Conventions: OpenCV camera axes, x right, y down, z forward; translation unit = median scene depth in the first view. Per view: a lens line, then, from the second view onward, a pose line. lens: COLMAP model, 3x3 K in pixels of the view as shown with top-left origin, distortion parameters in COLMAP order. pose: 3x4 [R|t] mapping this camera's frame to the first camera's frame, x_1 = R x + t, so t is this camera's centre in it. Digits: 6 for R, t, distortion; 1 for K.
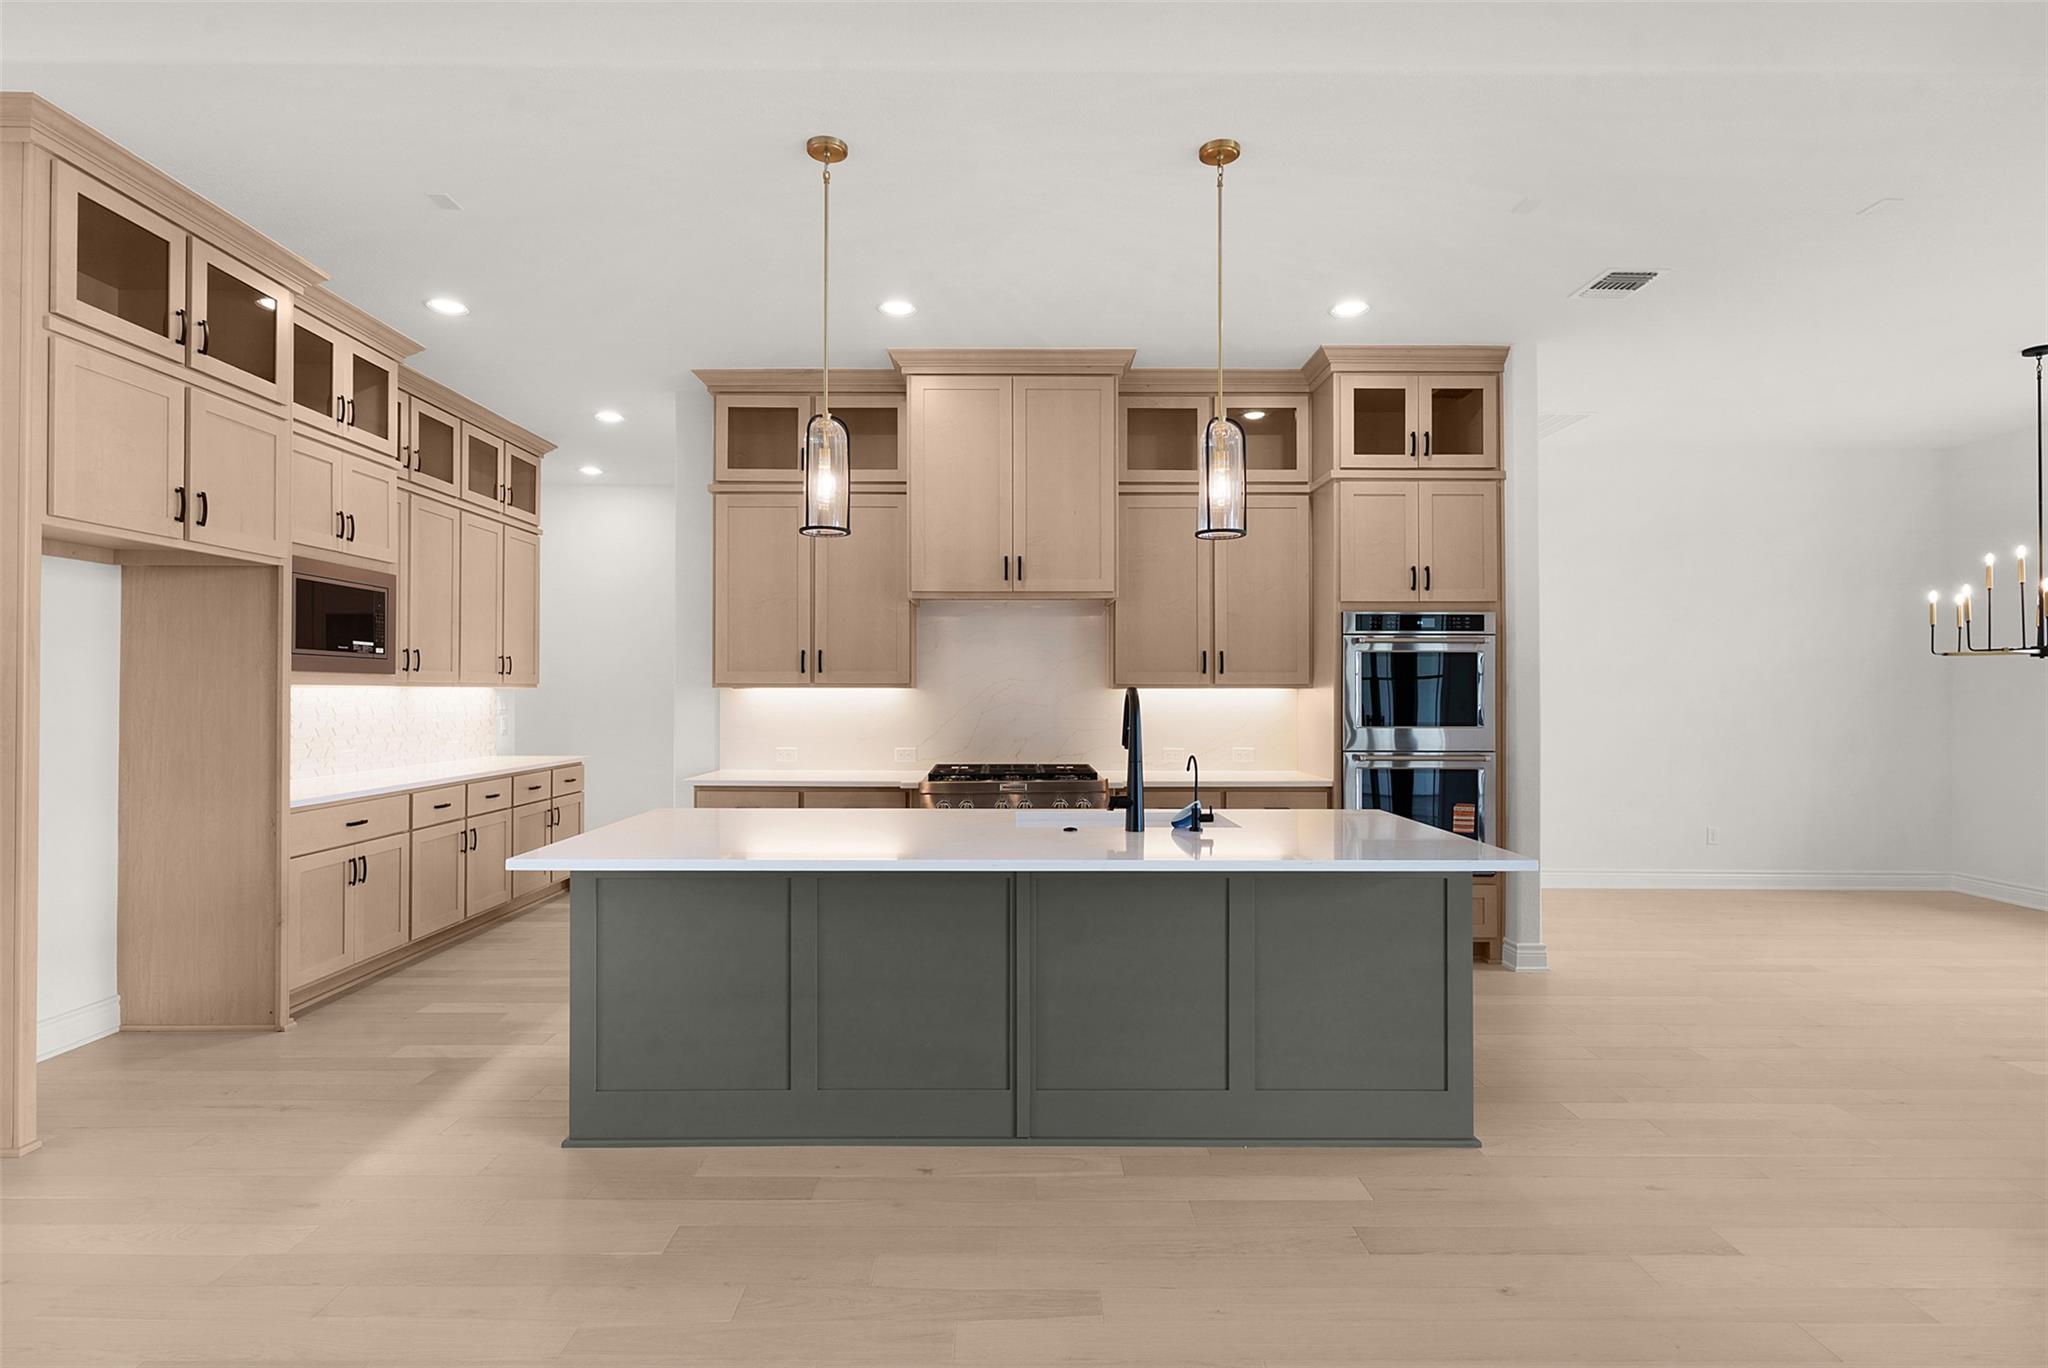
lens RADIAL K [[996.2, 0, 1024.0], [0, 996.2, 684.0], [0, 0, 1]] dist [-0.001099, -0.000197]
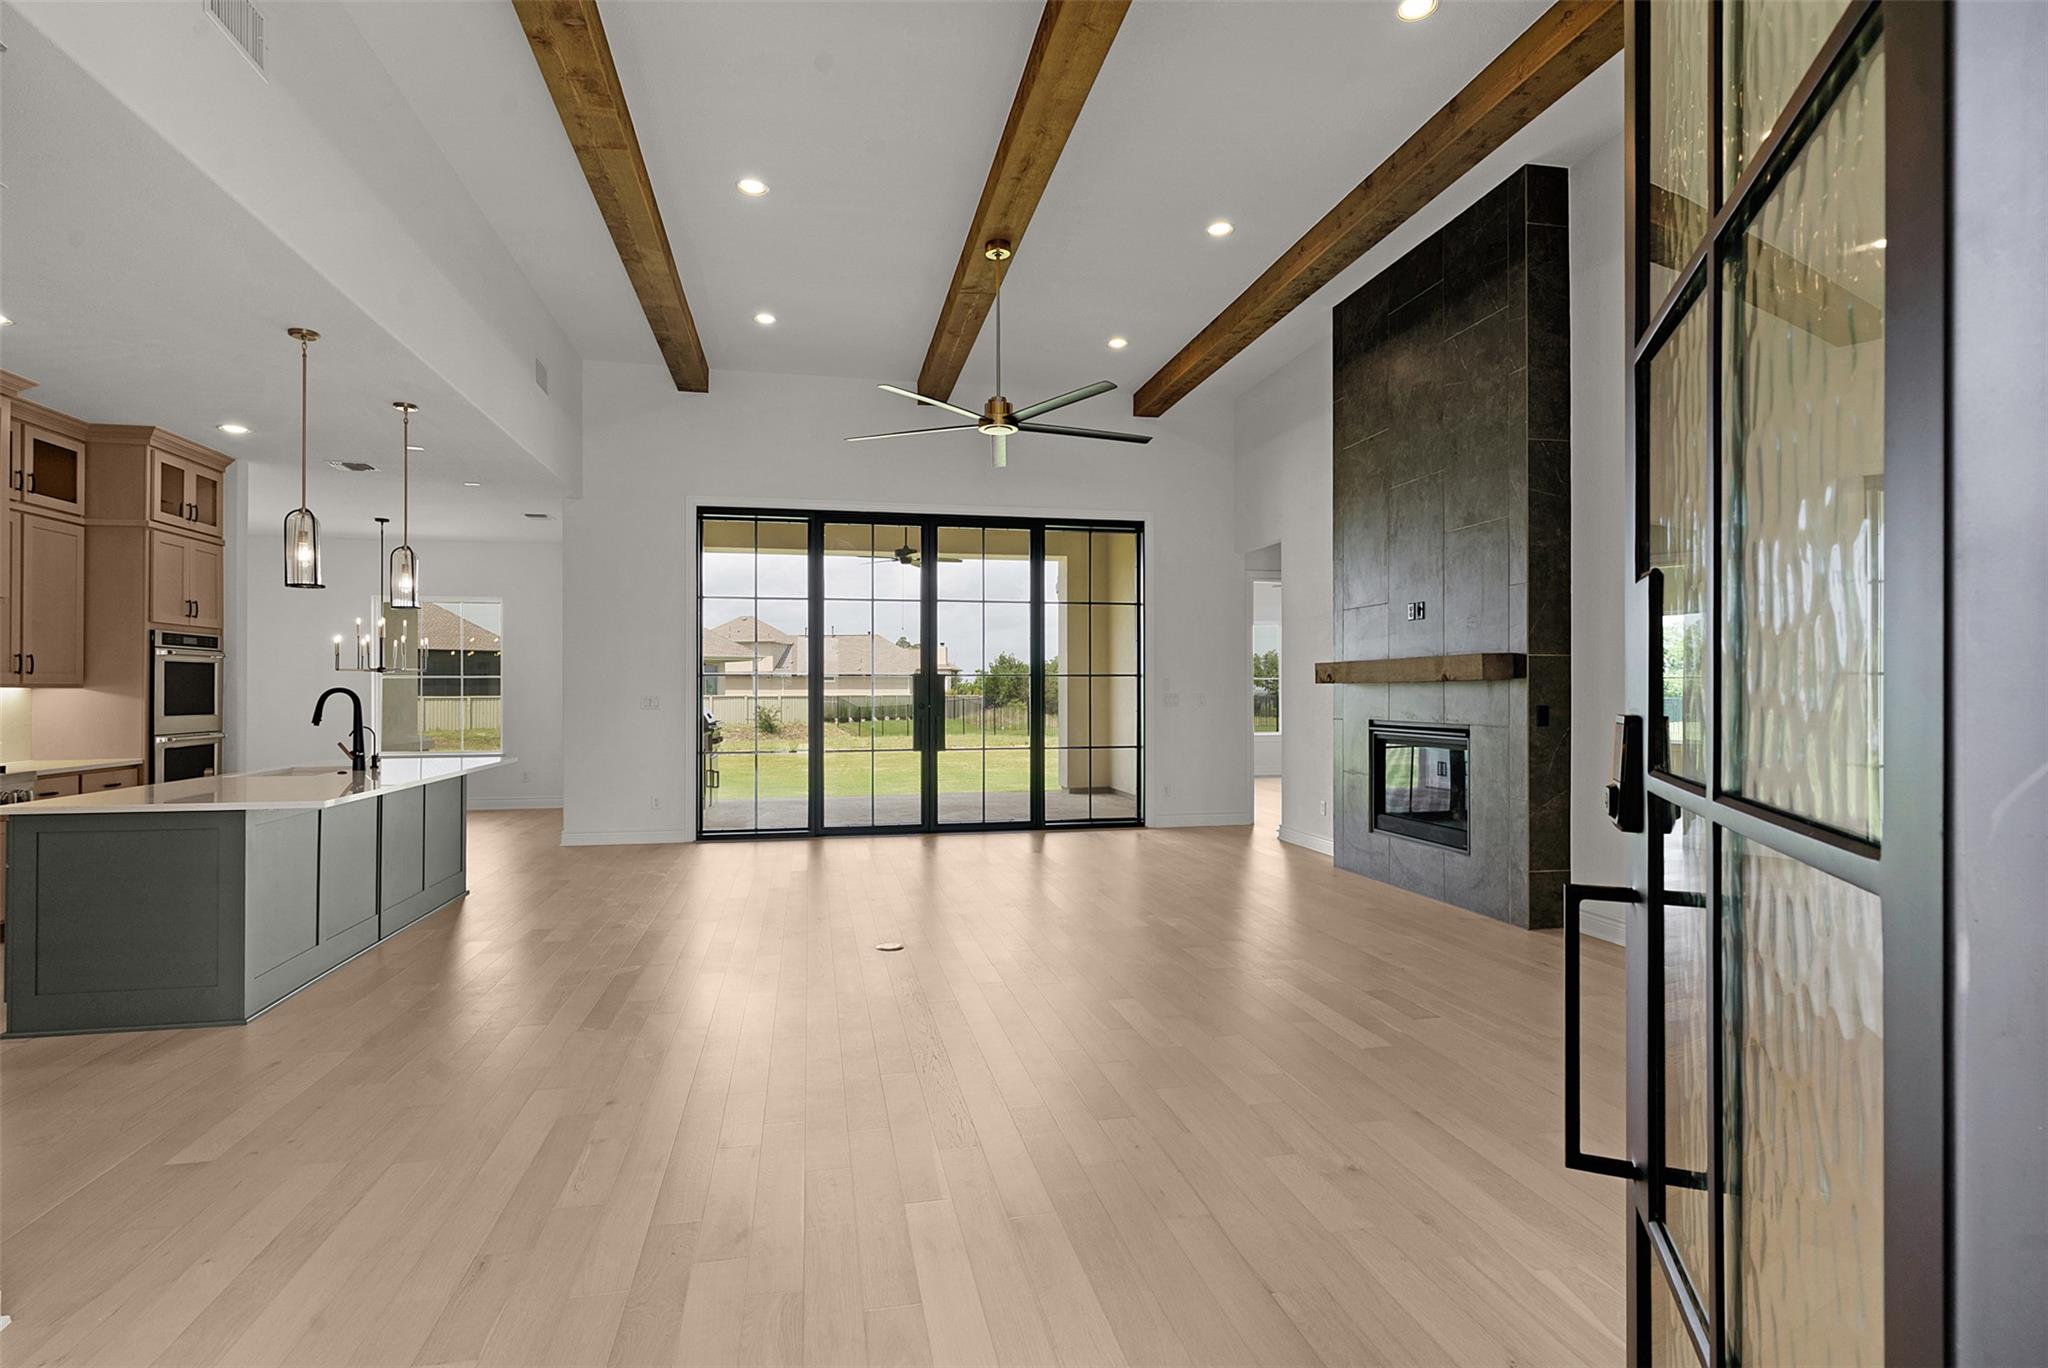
lens RADIAL K [[1010.8, 0, 1019.4], [0, 1010.8, 655.9], [0, 0, 1]] dist [-0.000141, 0.010370]
pose [[-0.197159, 0.033767, 0.979790, -1.216003], [-0.005681, 0.999351, -0.035585, 0.003387], [-0.980355, -0.012582, -0.196839, 0.143654]]
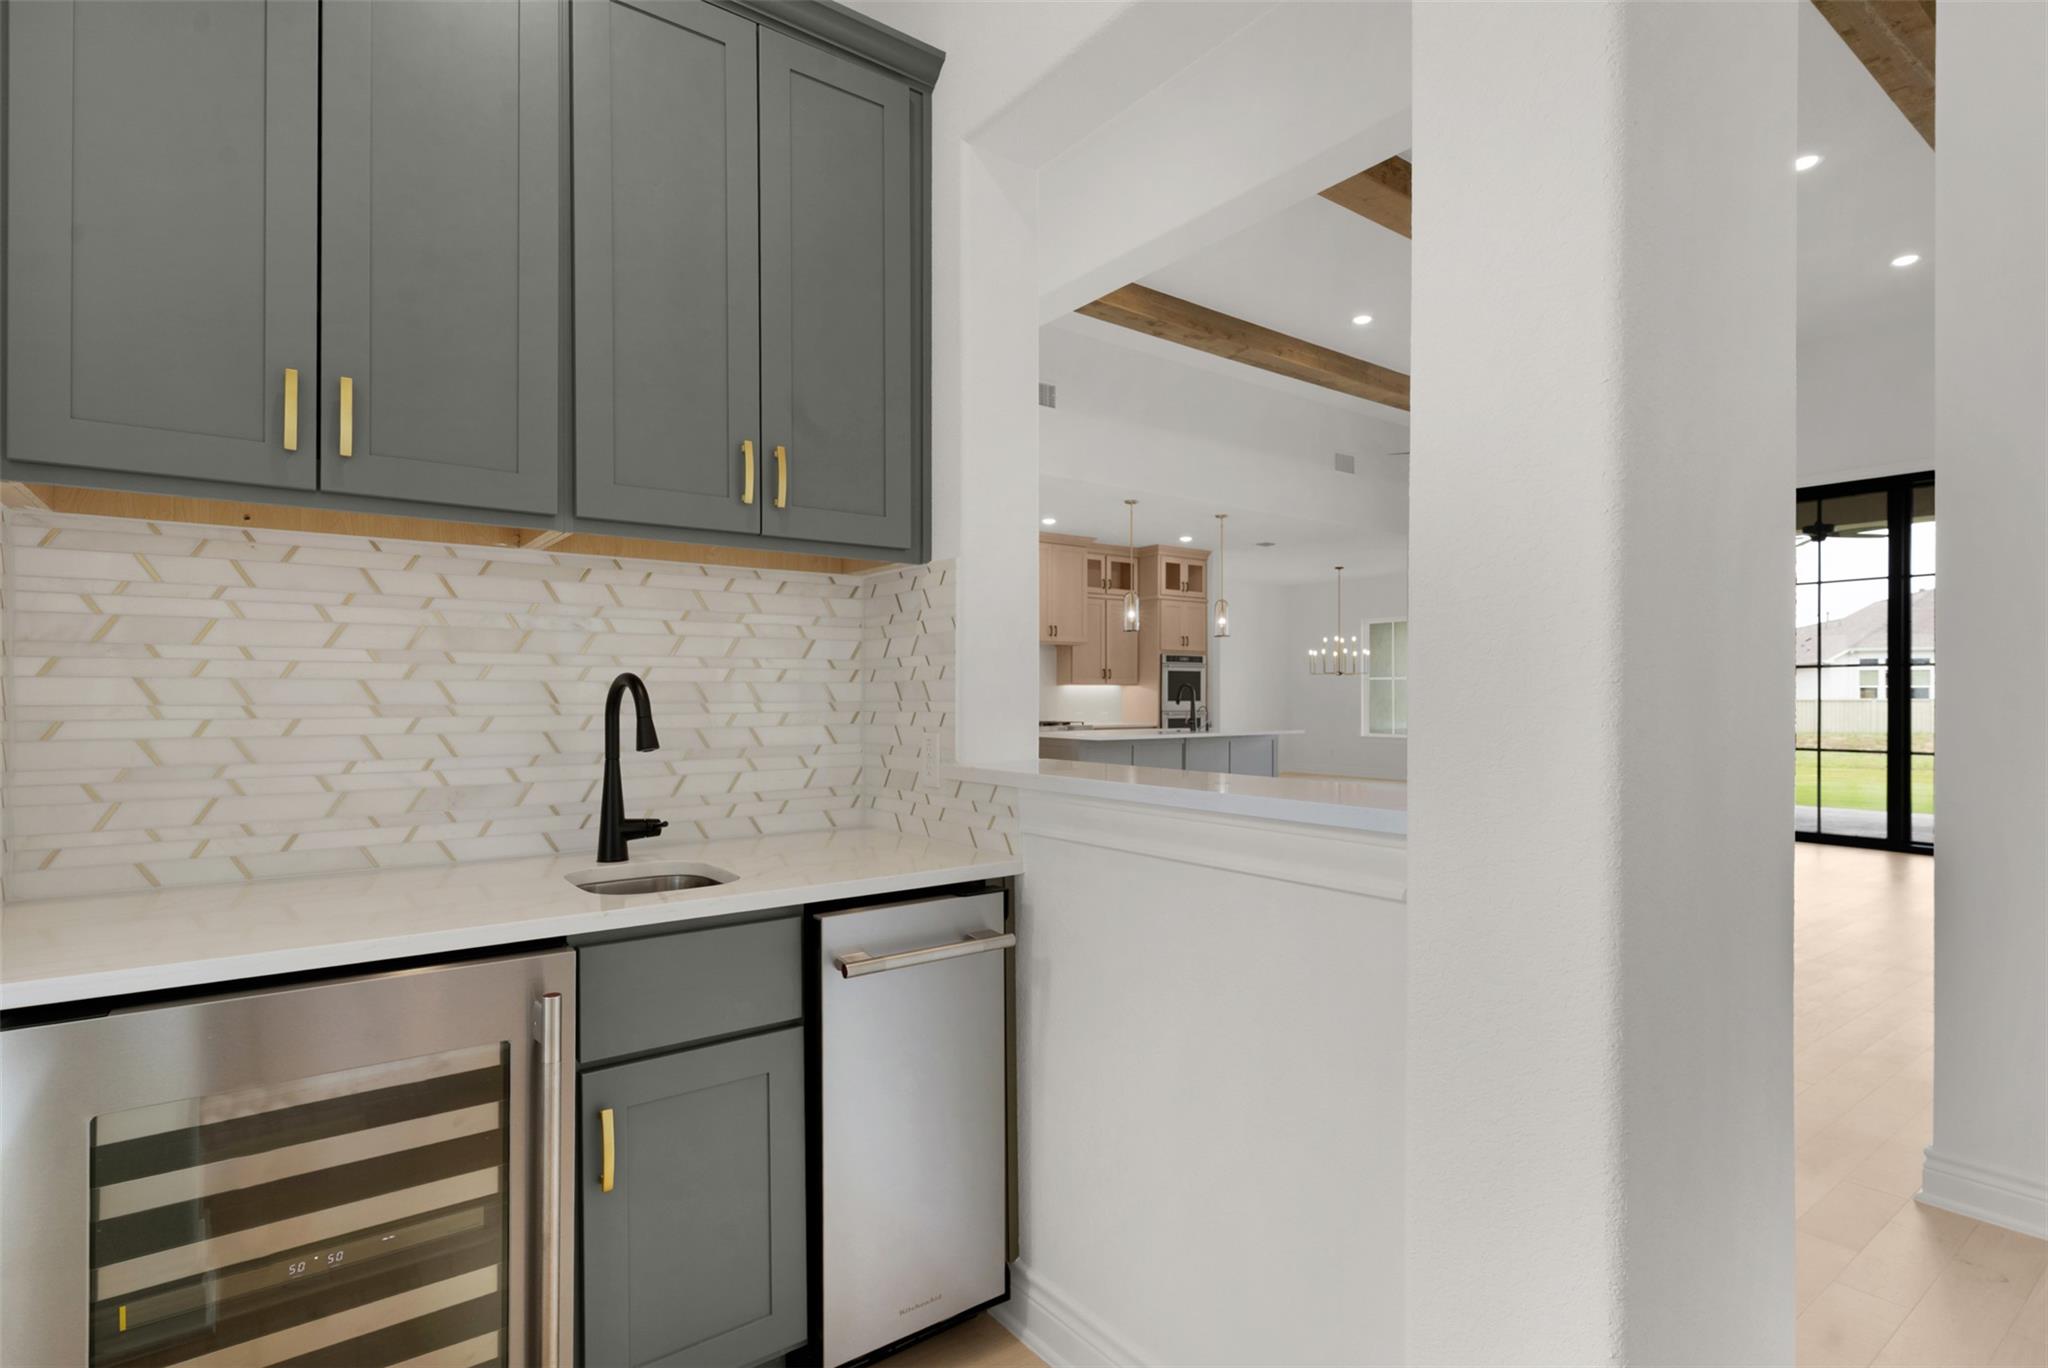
lens RADIAL K [[1019.0, 0, 1025.6], [0, 1019.0, 692.7], [0, 0, 1]] dist [0.002475, 0.000549]
pose [[0.802061, 0.001703, 0.597239, -1.425531], [-0.003611, 0.999991, 0.001998, 0.018128], [-0.597231, -0.003759, 0.802060, -0.791063]]
